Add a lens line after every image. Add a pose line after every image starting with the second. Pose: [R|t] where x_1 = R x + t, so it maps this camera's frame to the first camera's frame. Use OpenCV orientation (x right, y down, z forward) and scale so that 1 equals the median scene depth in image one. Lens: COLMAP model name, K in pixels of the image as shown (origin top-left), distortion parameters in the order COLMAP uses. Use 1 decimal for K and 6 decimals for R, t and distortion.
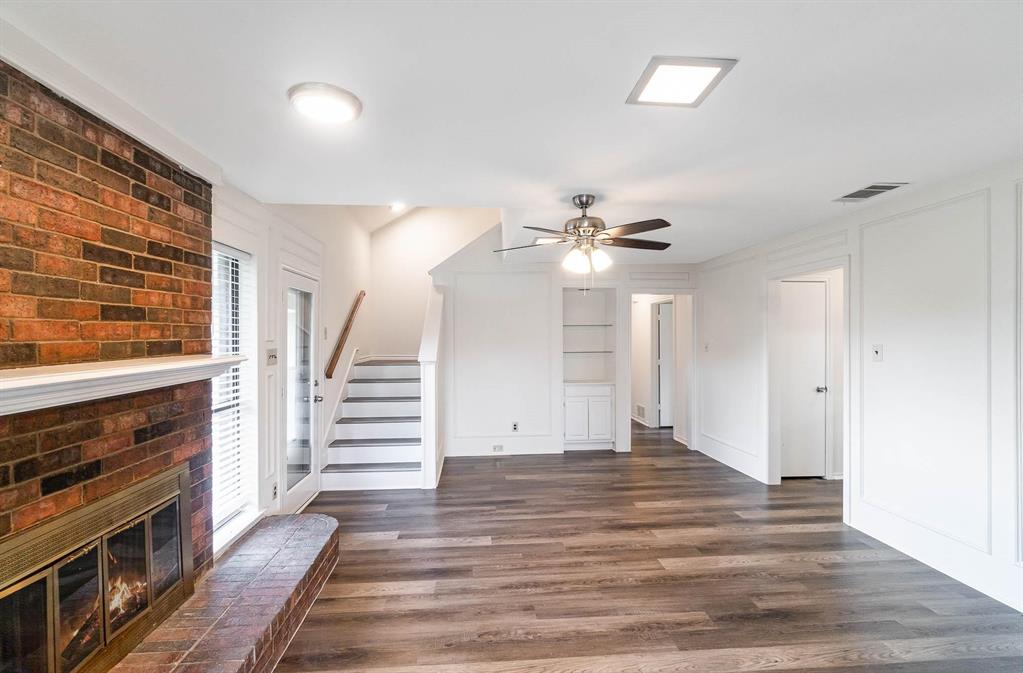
lens RADIAL K [[531.4, 0, 519.8], [0, 531.4, 338.2], [0, 0, 1]] dist [0.000226, -0.000069]
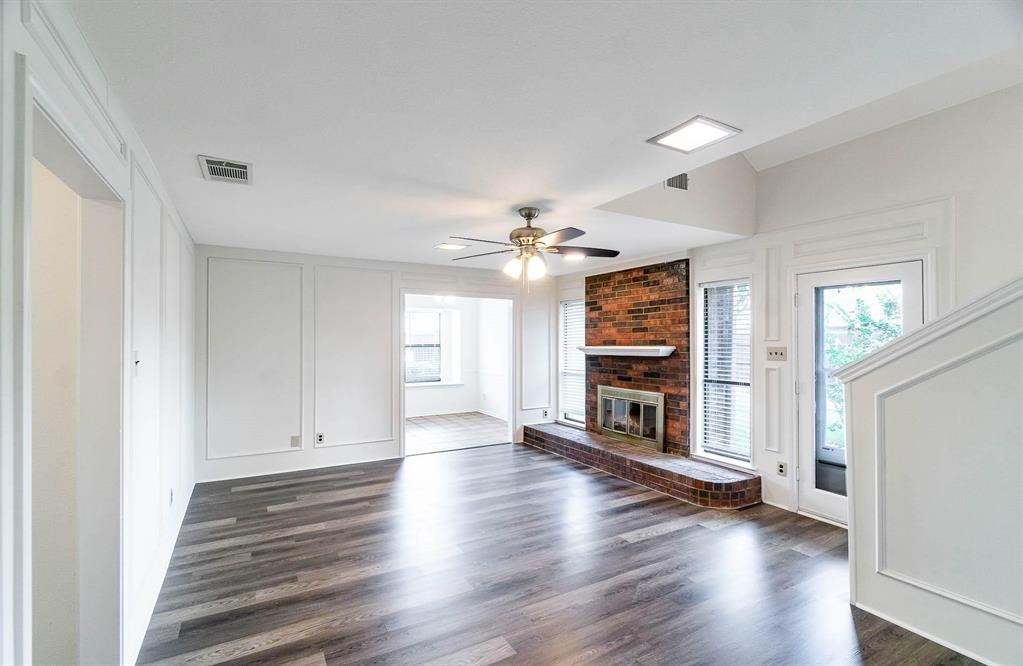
lens RADIAL K [[405.2, 0, 515.4], [0, 405.2, 334.9], [0, 0, 1]] dist [0.000416, -0.000017]
pose [[-0.917141, -0.002896, -0.398553, 0.715395], [0.000961, 0.999955, -0.009478, 0.000950], [0.398563, -0.009076, -0.917096, 2.622260]]
